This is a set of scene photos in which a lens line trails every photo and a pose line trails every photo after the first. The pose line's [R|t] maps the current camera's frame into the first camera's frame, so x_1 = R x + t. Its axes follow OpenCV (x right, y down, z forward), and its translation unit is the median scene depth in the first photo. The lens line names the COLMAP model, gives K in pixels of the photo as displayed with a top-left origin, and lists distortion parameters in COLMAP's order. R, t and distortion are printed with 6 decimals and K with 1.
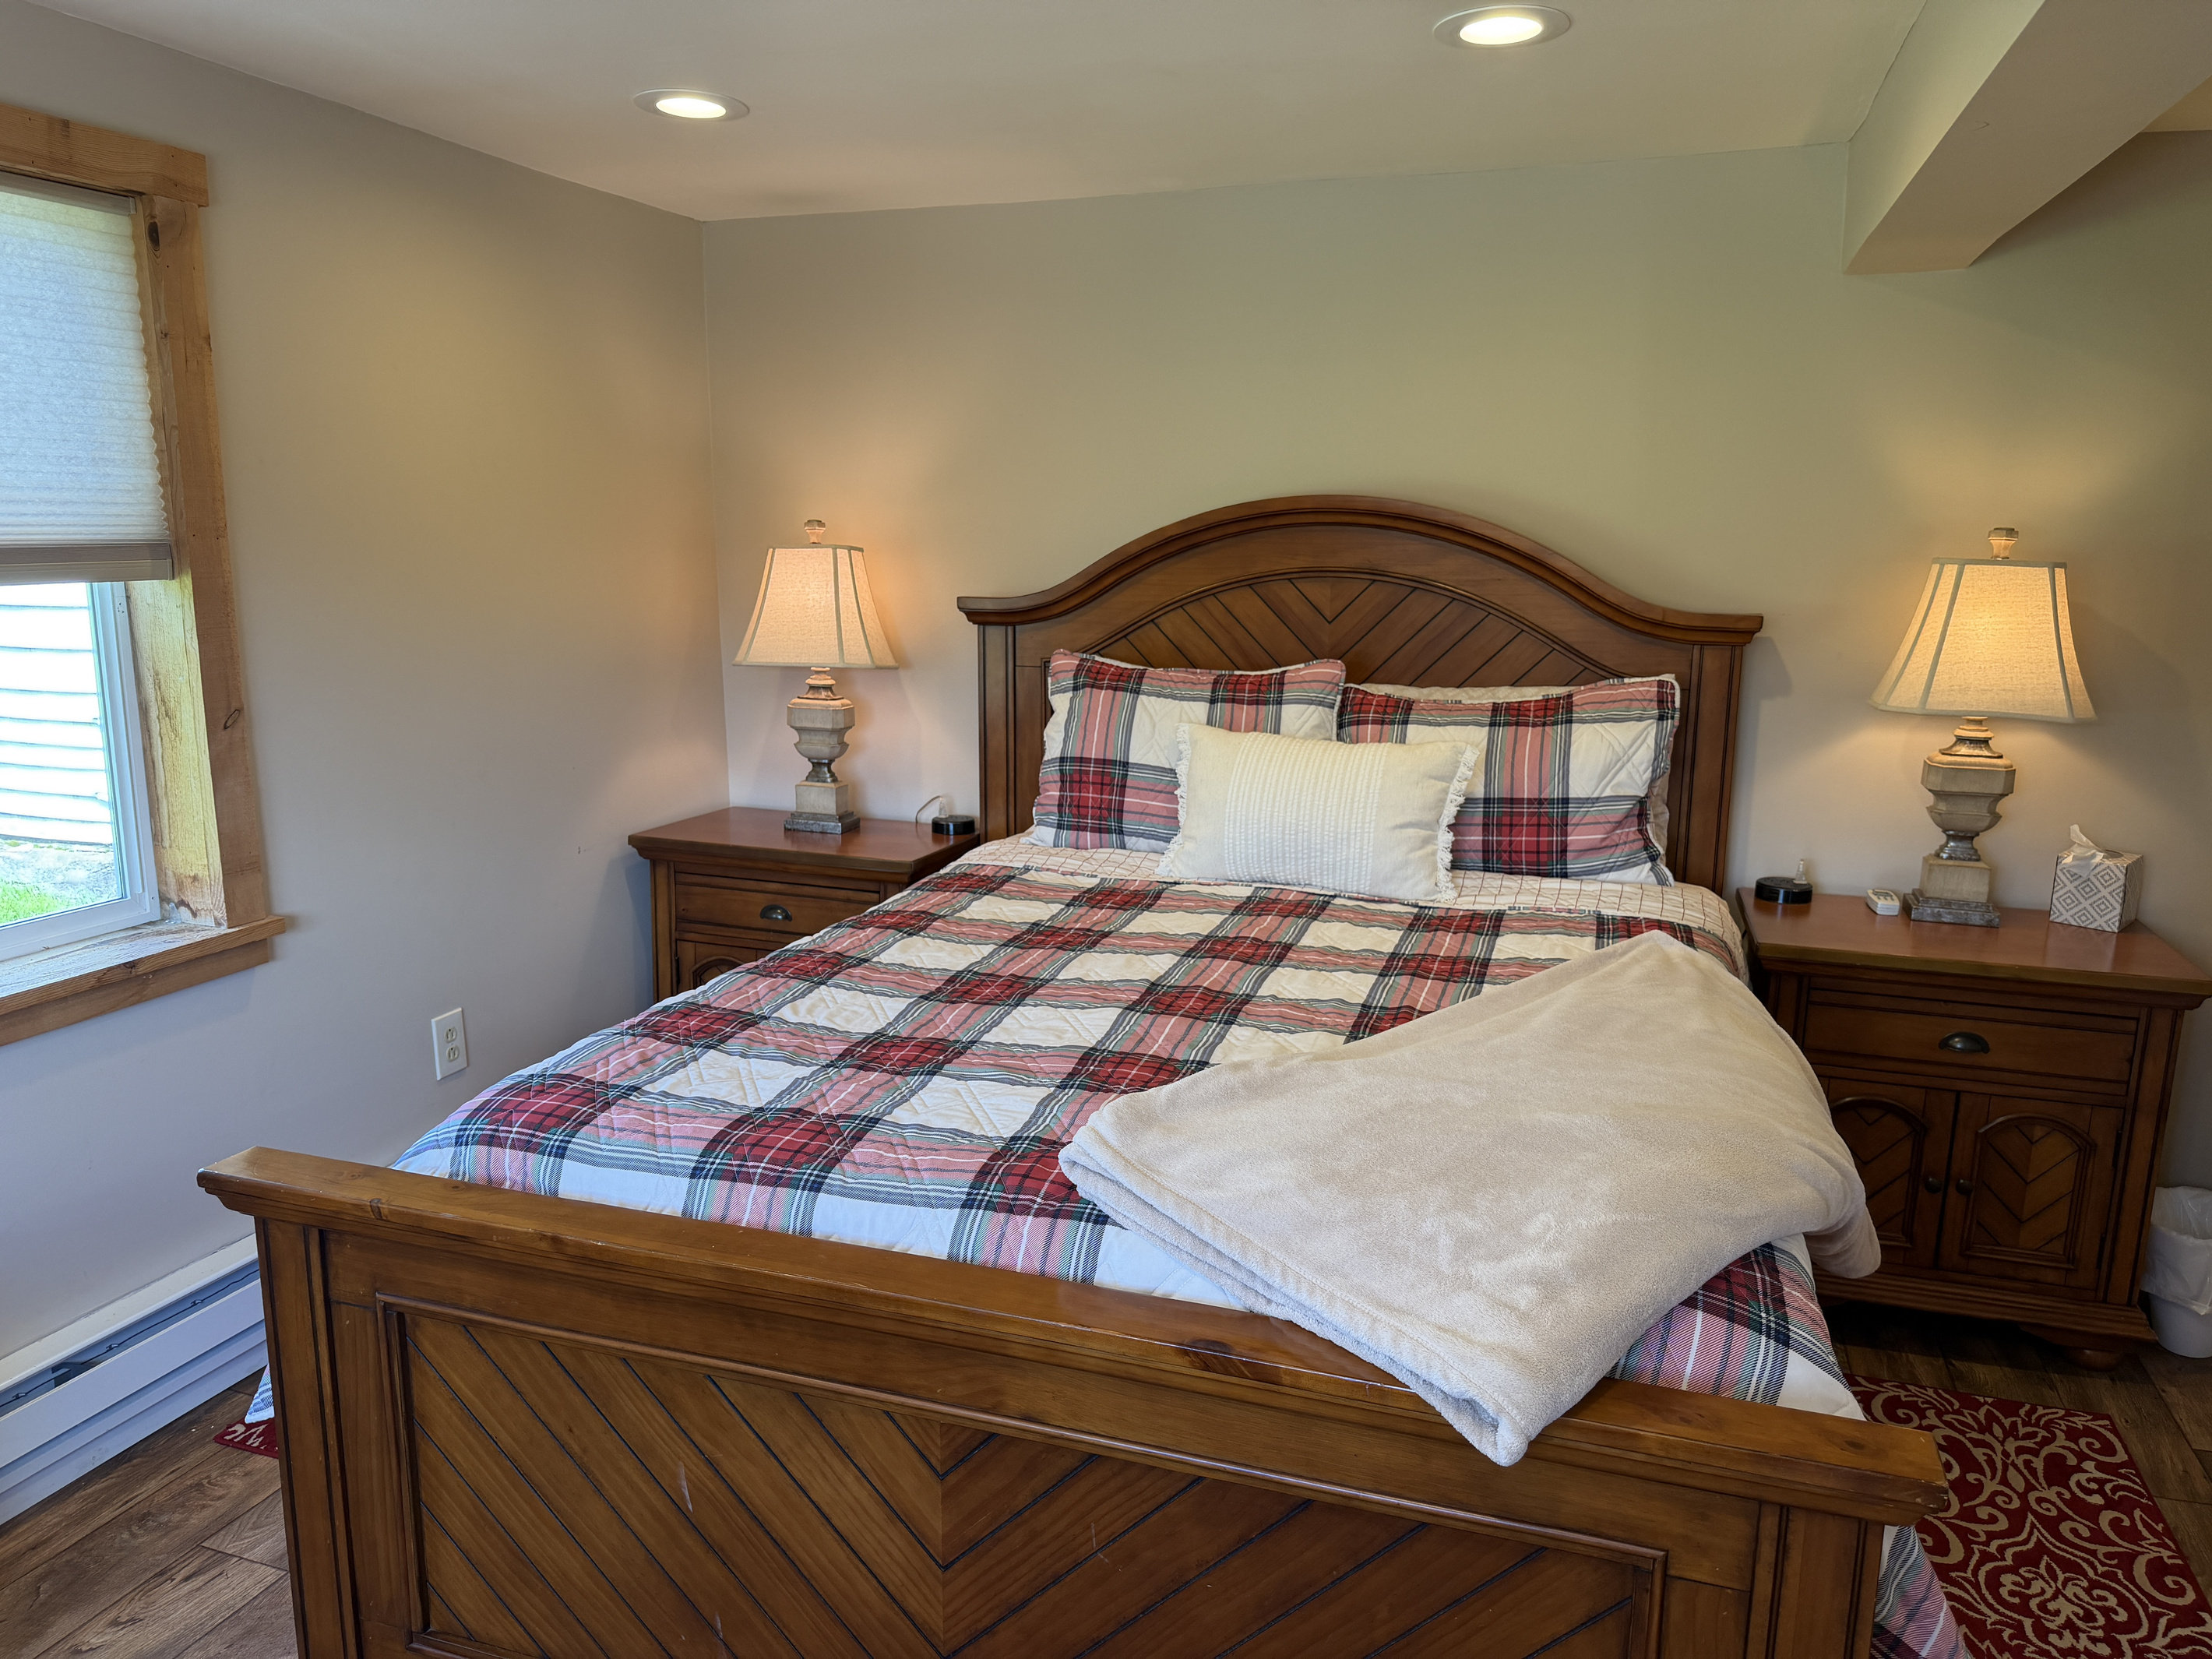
lens RADIAL K [[1561.1, 0, 1089.4], [0, 1561.1, 843.7], [0, 0, 1]] dist [0.039865, -0.058016]
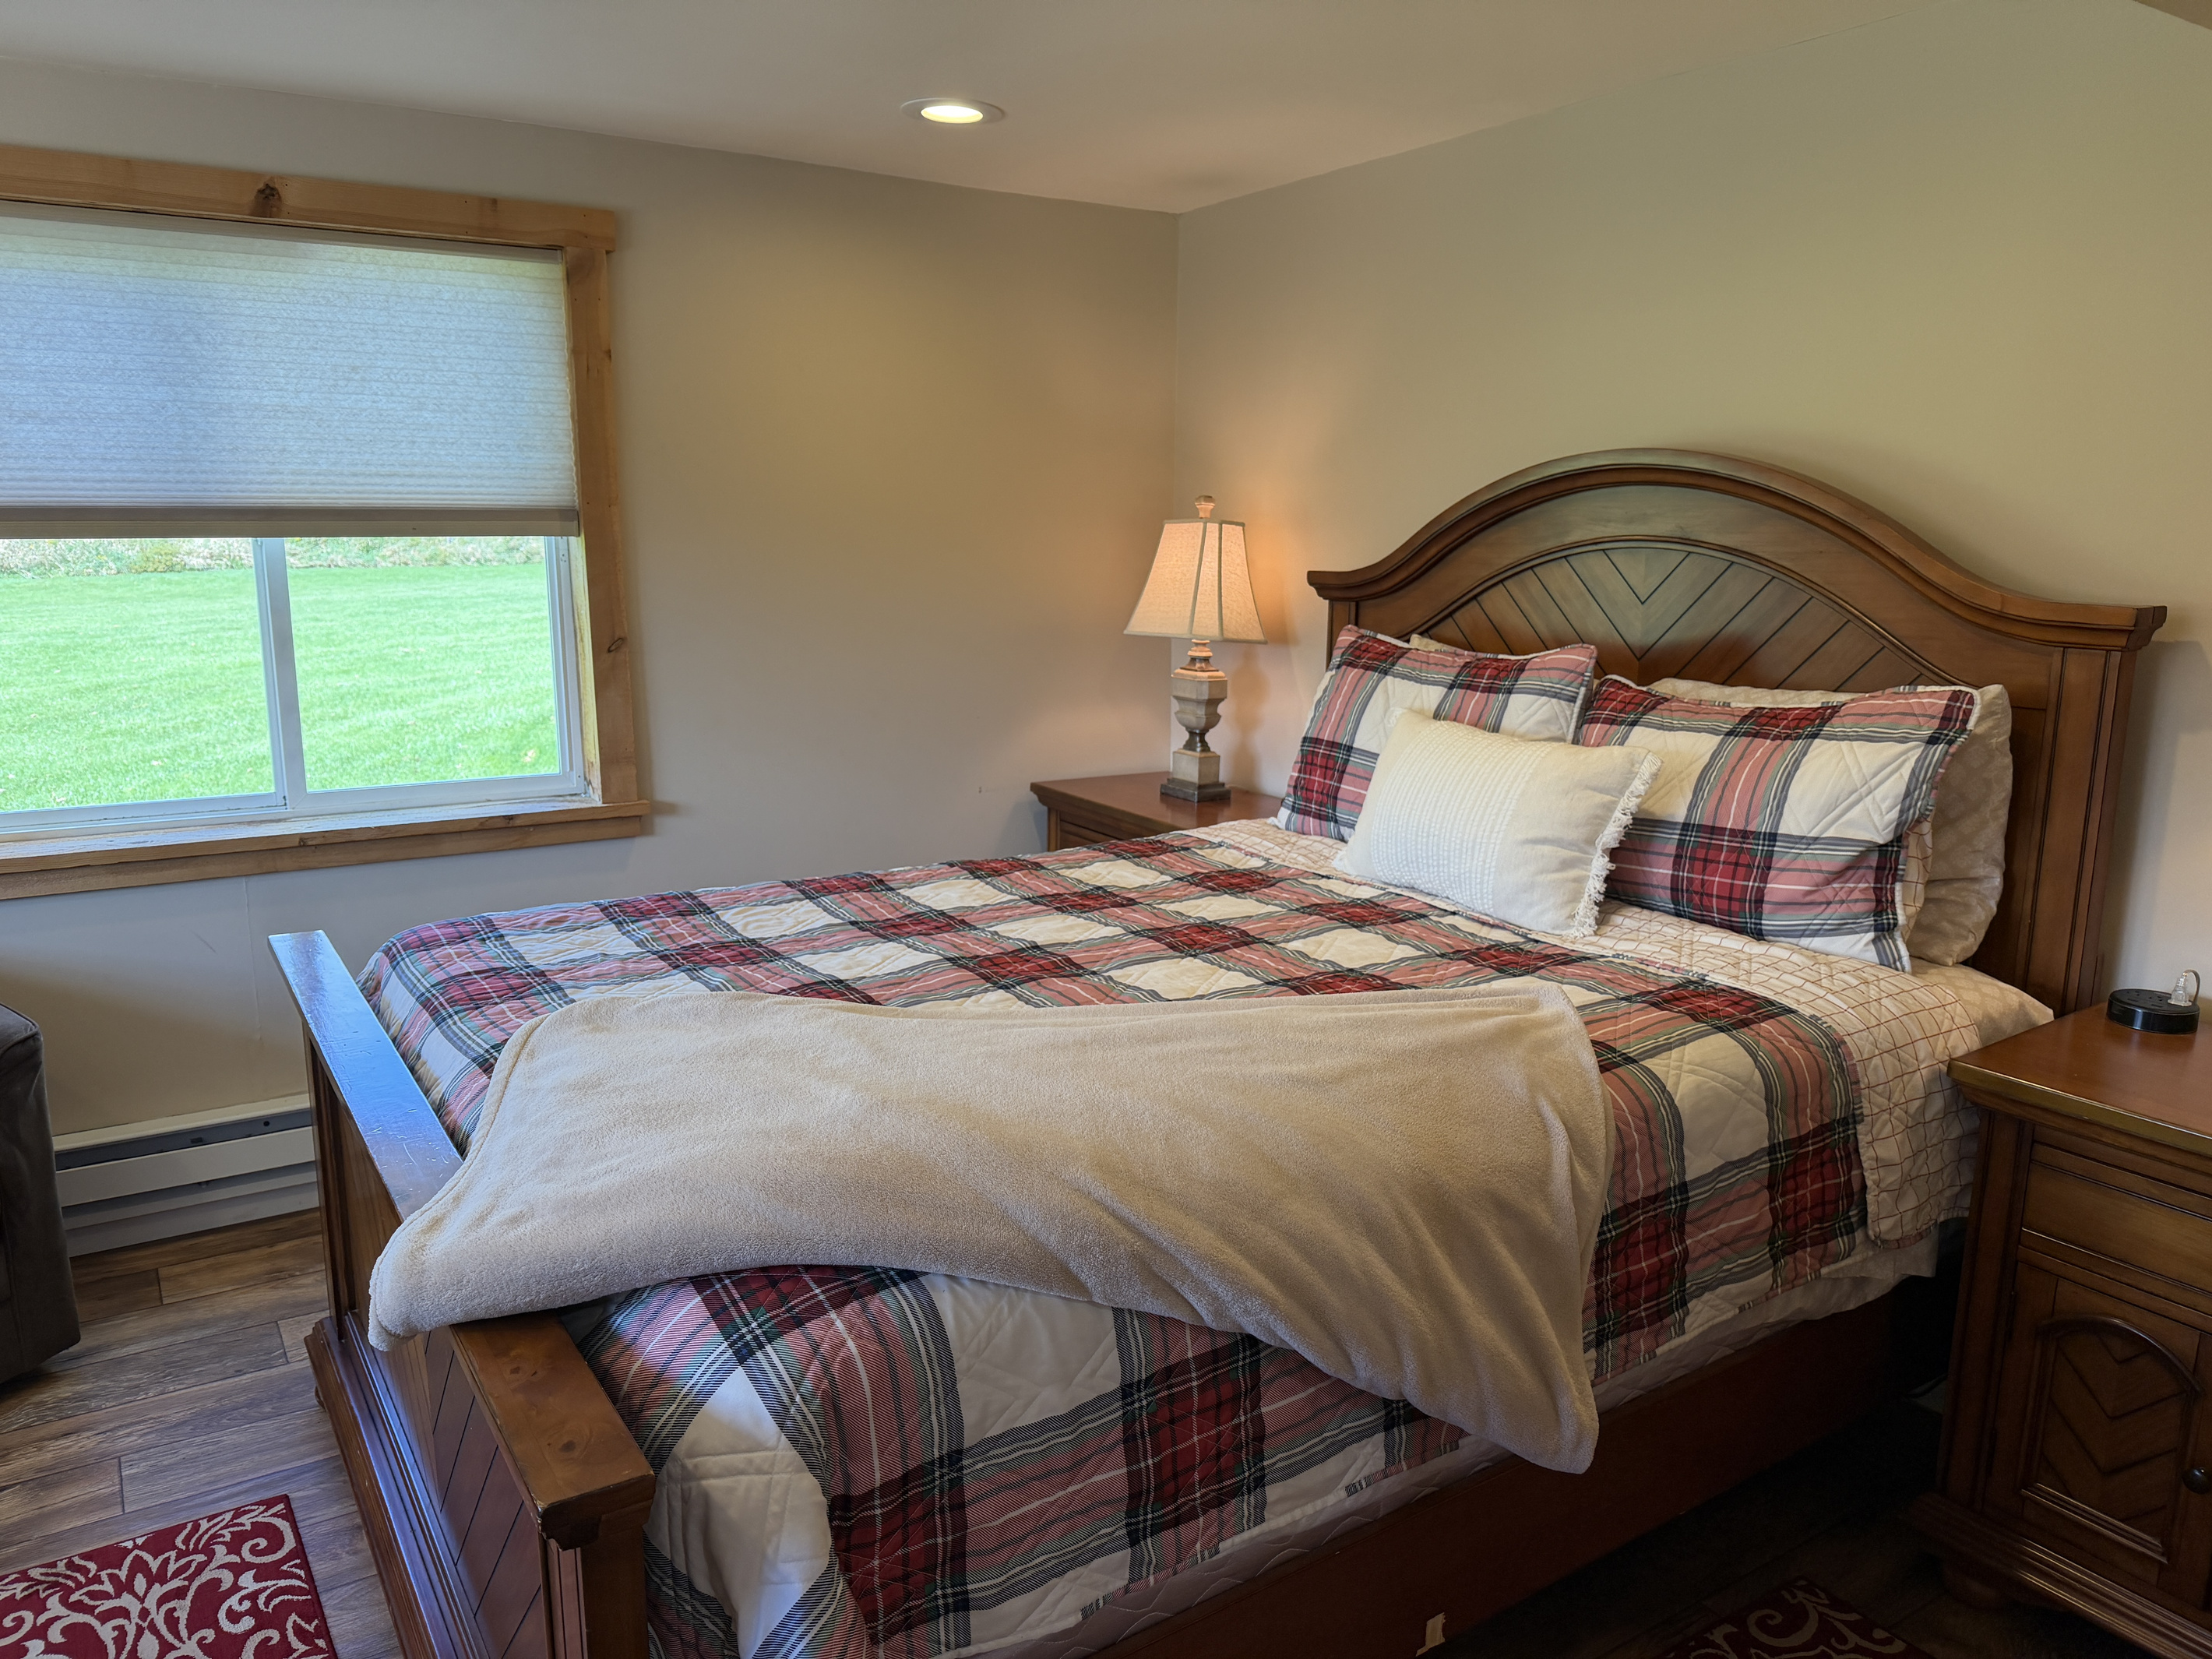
lens RADIAL K [[1561.1, 0, 1101.3], [0, 1561.1, 837.8], [0, 0, 1]] dist [0.039865, -0.058016]
pose [[0.785709, 0.118707, -0.607100, 0.510793], [-0.123845, 0.991731, 0.033635, -0.012075], [0.606072, 0.048759, 0.793914, 0.190206]]
